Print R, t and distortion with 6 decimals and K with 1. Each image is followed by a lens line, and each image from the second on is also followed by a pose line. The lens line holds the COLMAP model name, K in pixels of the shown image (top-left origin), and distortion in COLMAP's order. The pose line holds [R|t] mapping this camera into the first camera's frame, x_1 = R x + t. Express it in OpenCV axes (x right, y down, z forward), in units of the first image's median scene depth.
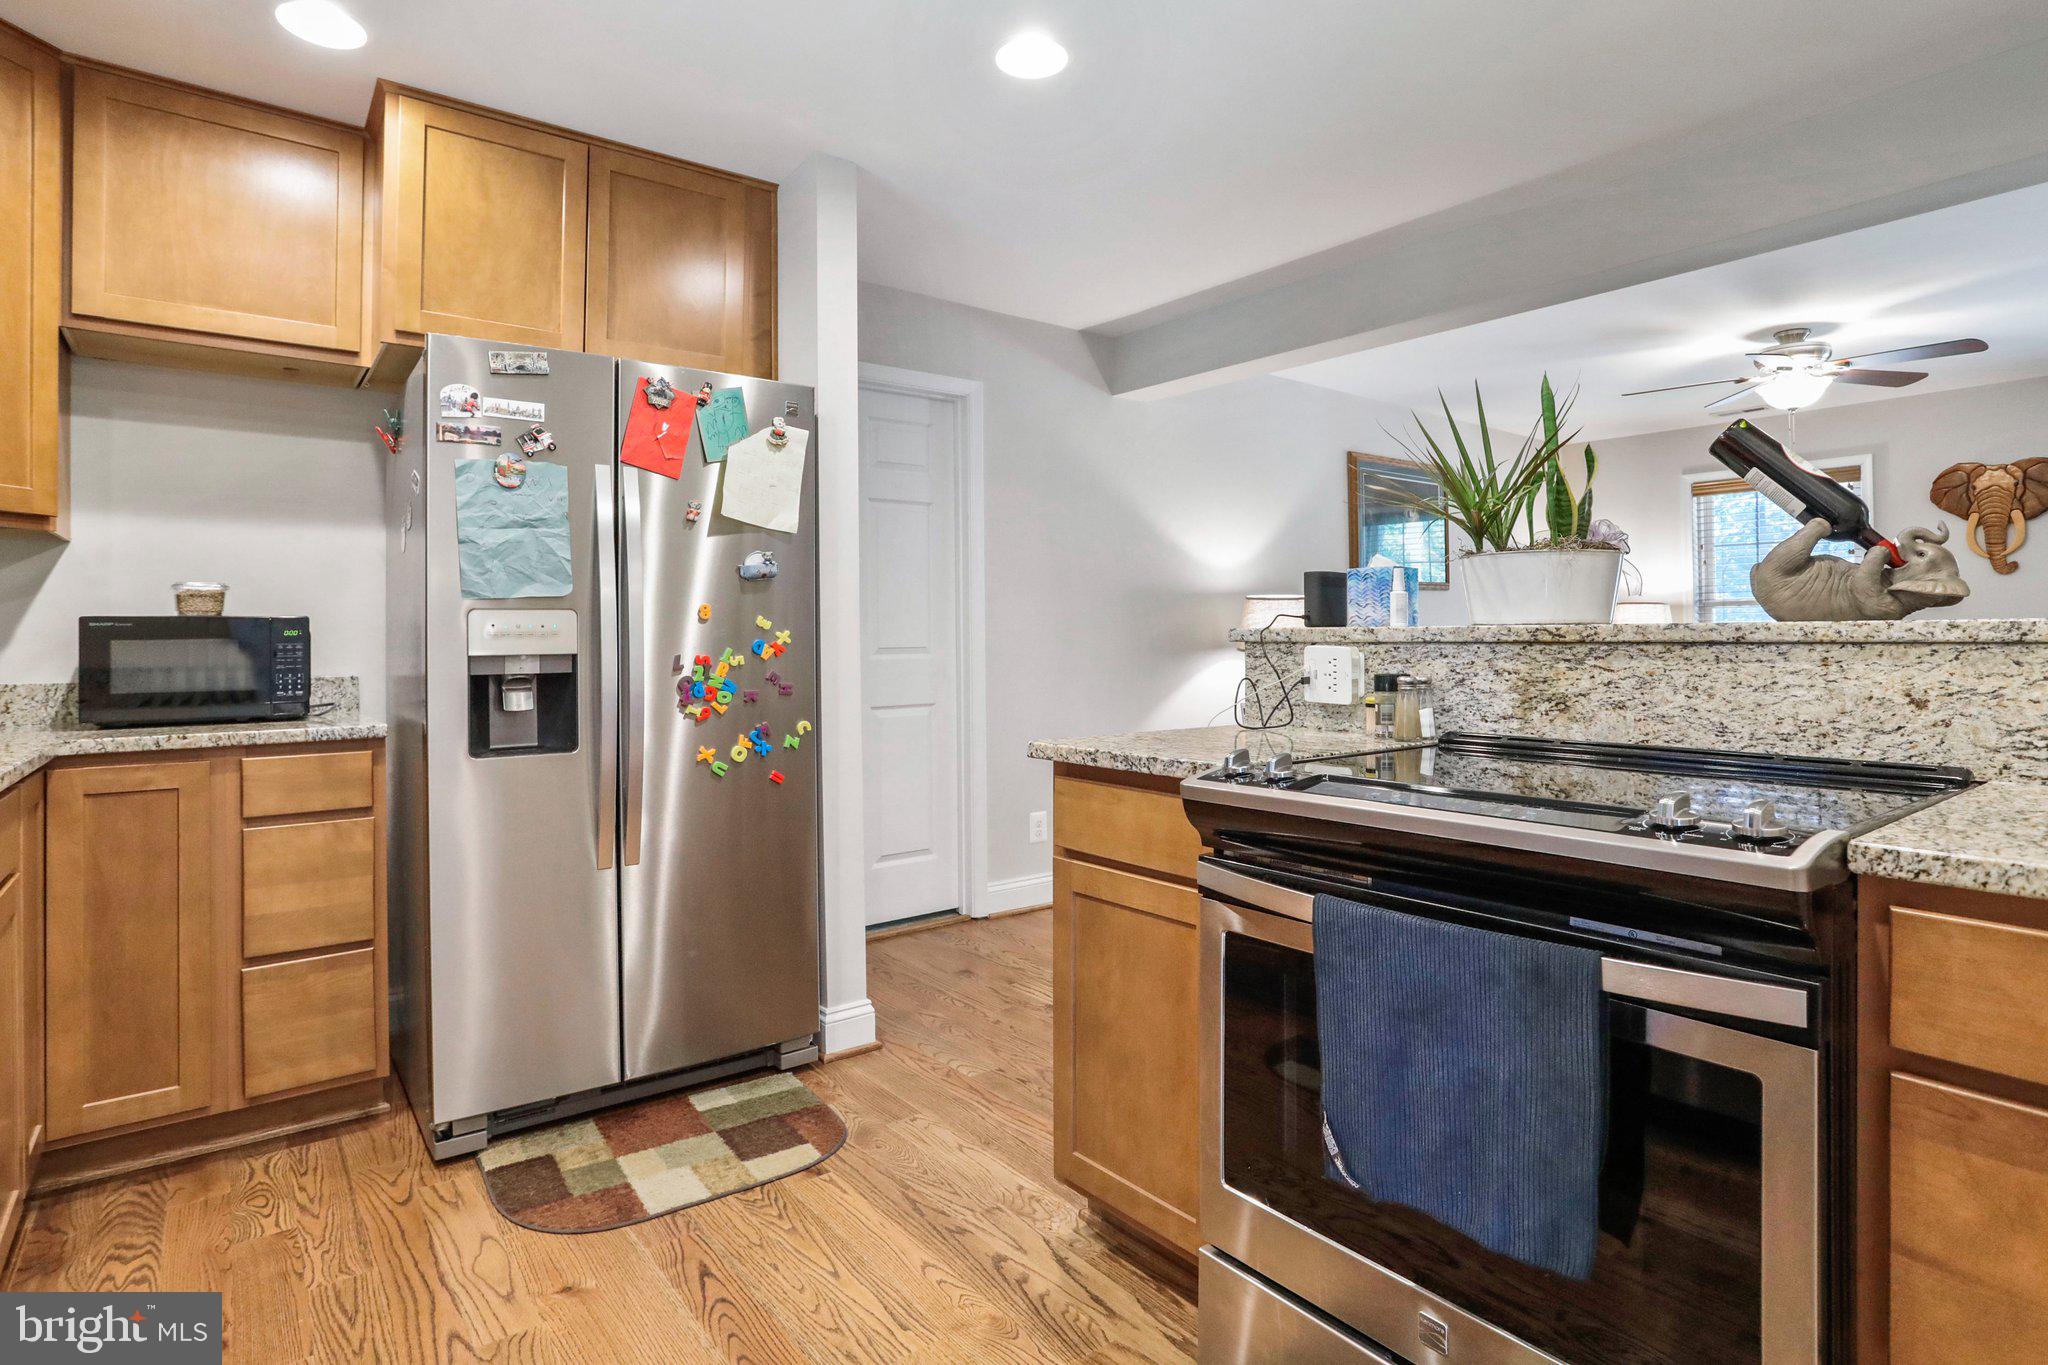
lens RADIAL K [[1056.1, 0, 1012.2], [0, 1056.1, 626.5], [0, 0, 1]] dist [-0.055254, 0.027218]
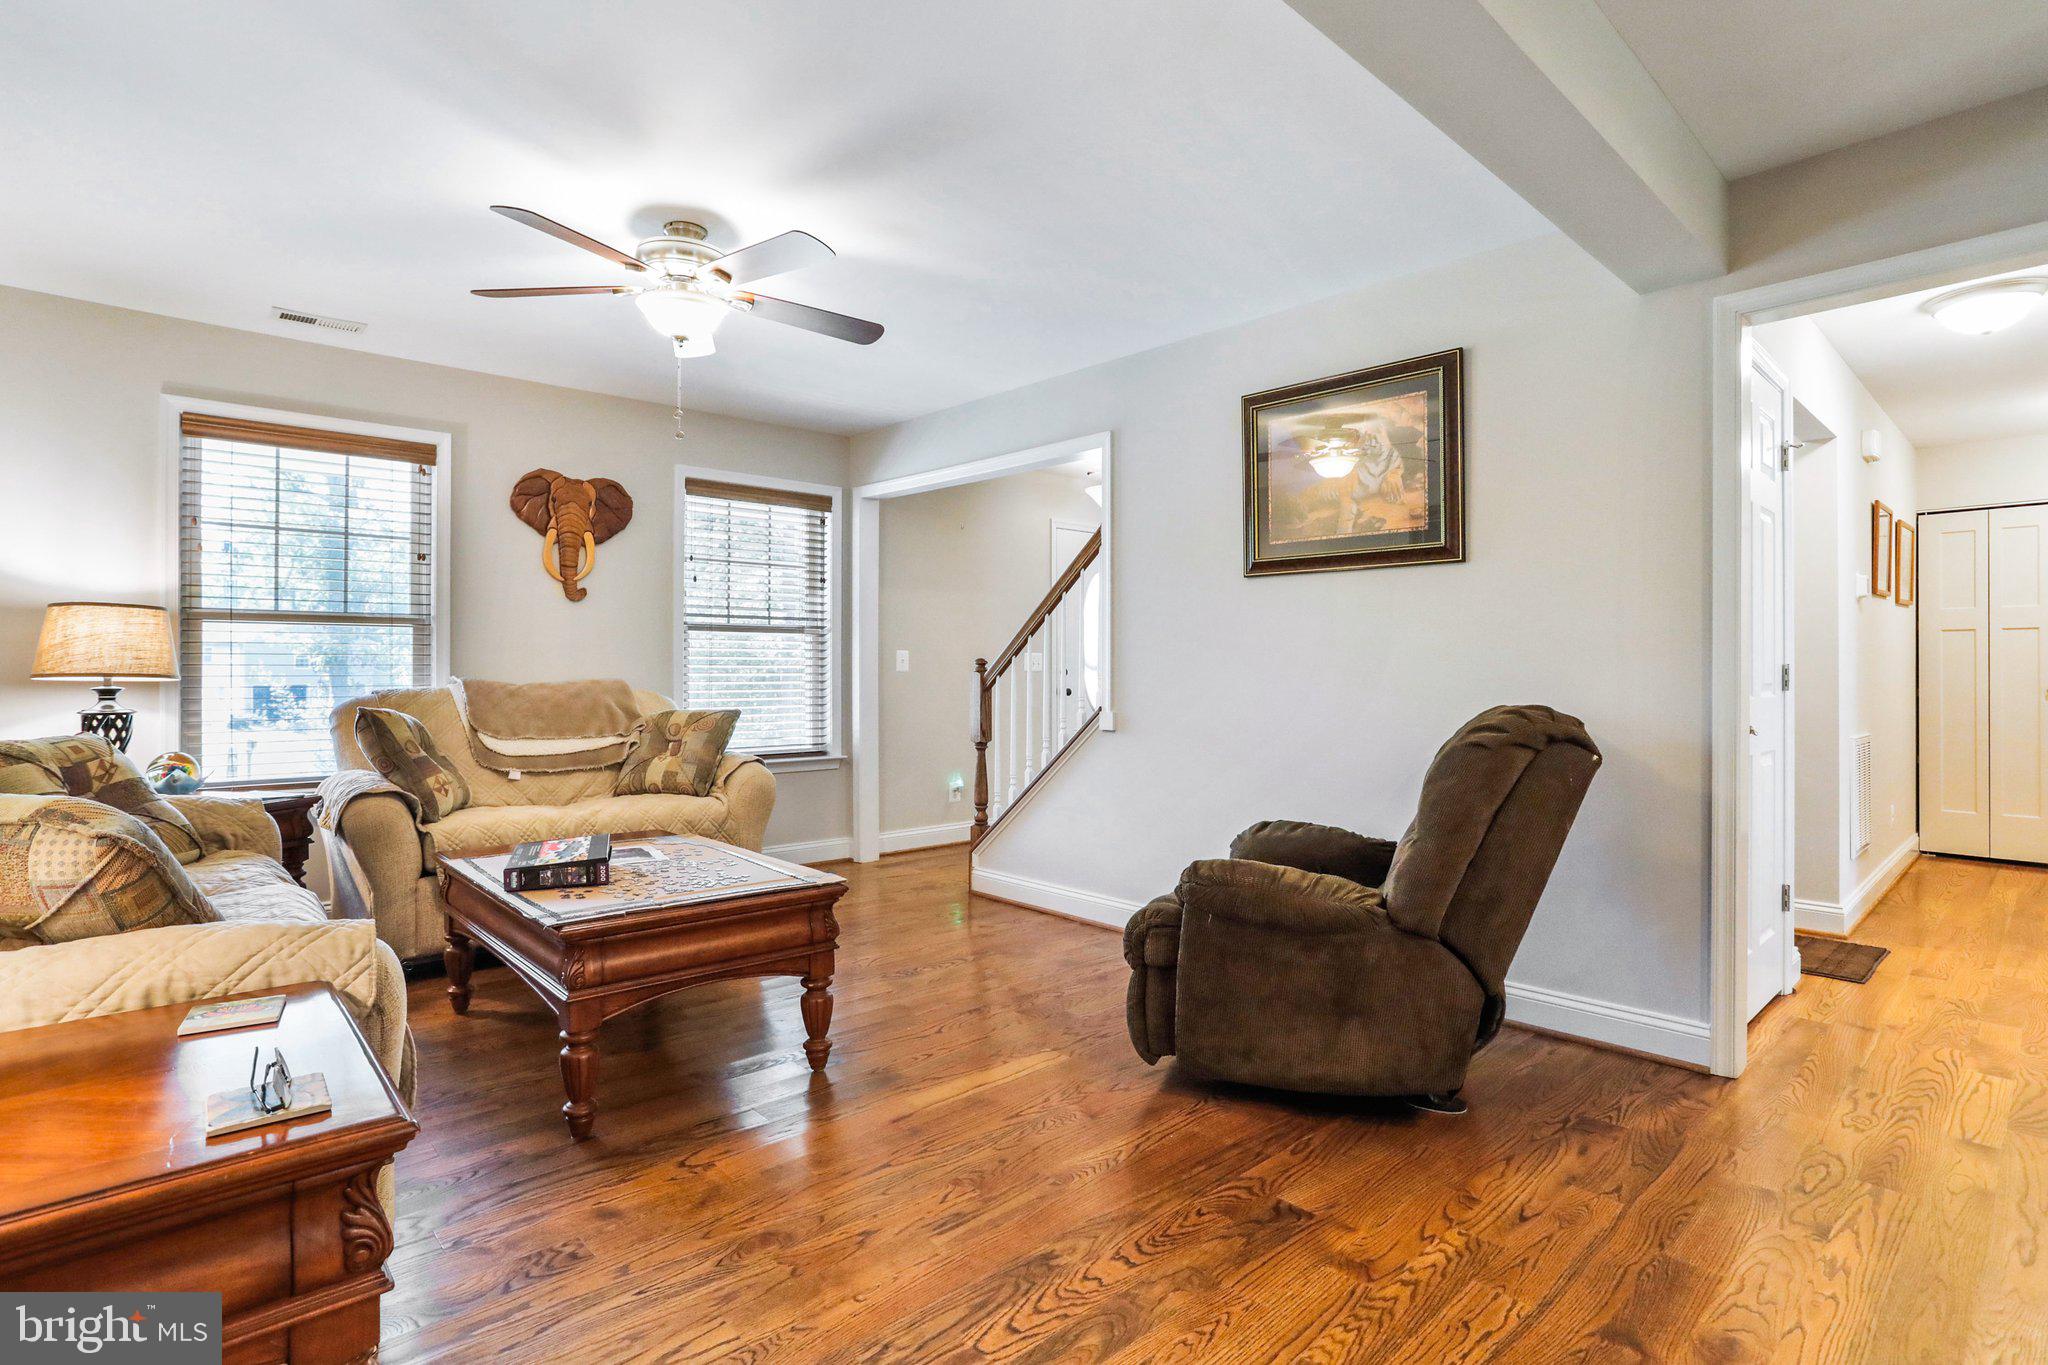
lens RADIAL K [[1018.7, 0, 1026.5], [0, 1018.7, 658.0], [0, 0, 1]] dist [-0.051928, 0.029241]
pose [[-0.105138, 0.020950, 0.994237, 0.126787], [-0.011800, 0.999681, -0.022312, 0.028415], [-0.994388, -0.014078, -0.104857, 1.606715]]
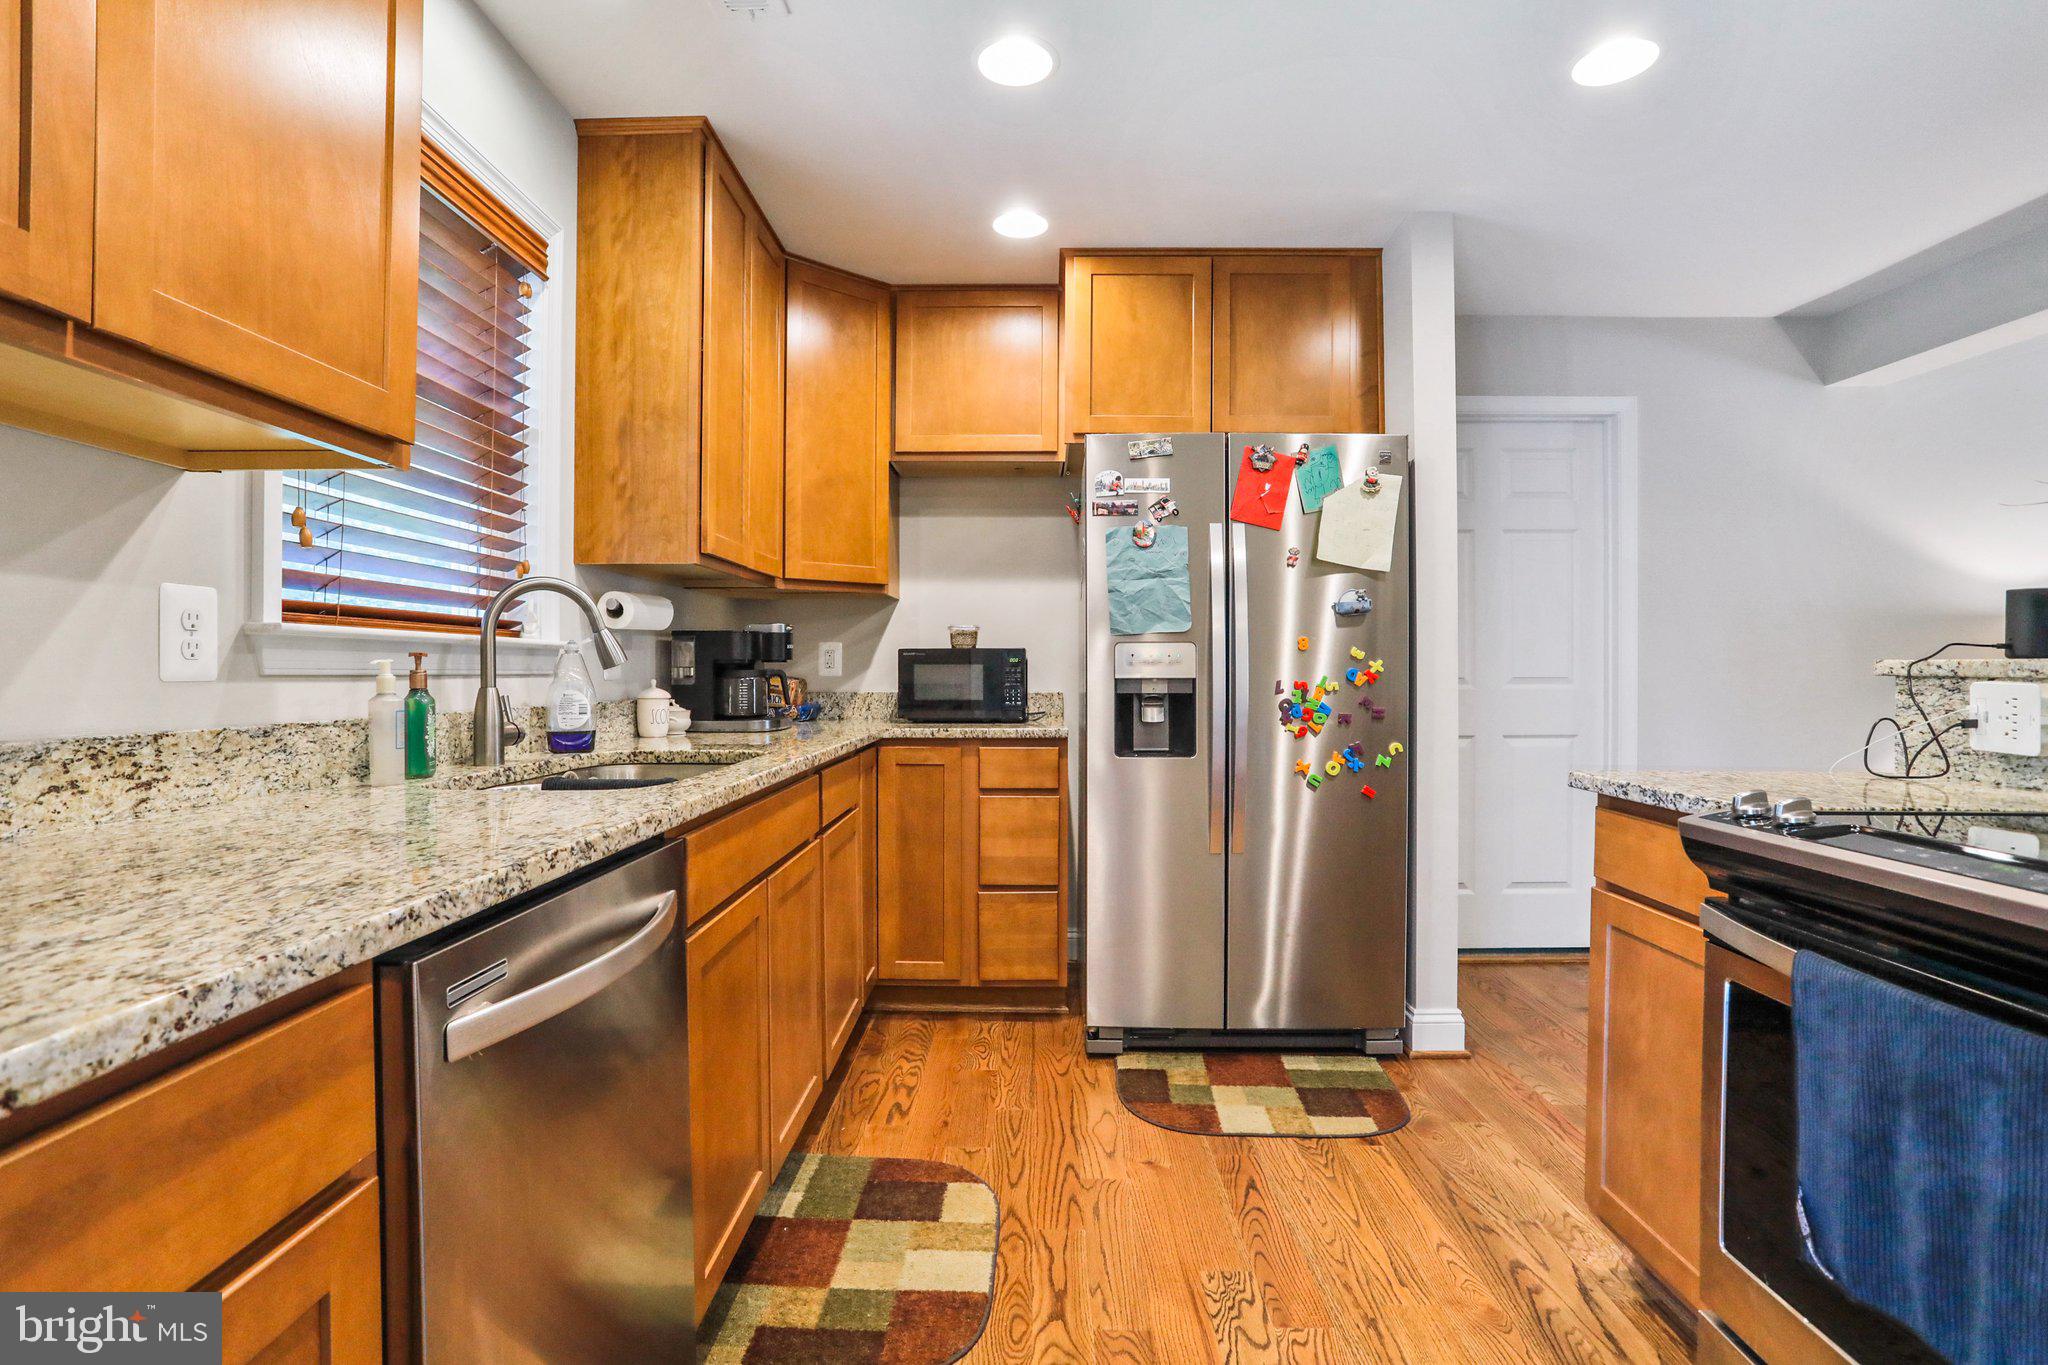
lens RADIAL K [[993.2, 0, 1020.4], [0, 993.2, 677.2], [0, 0, 1]] dist [-0.061474, 0.038637]
pose [[0.783325, 0.014608, -0.621441, 0.155999], [-0.000586, 0.999741, 0.022762, -0.001545], [0.621612, -0.017465, 0.783131, -0.049406]]
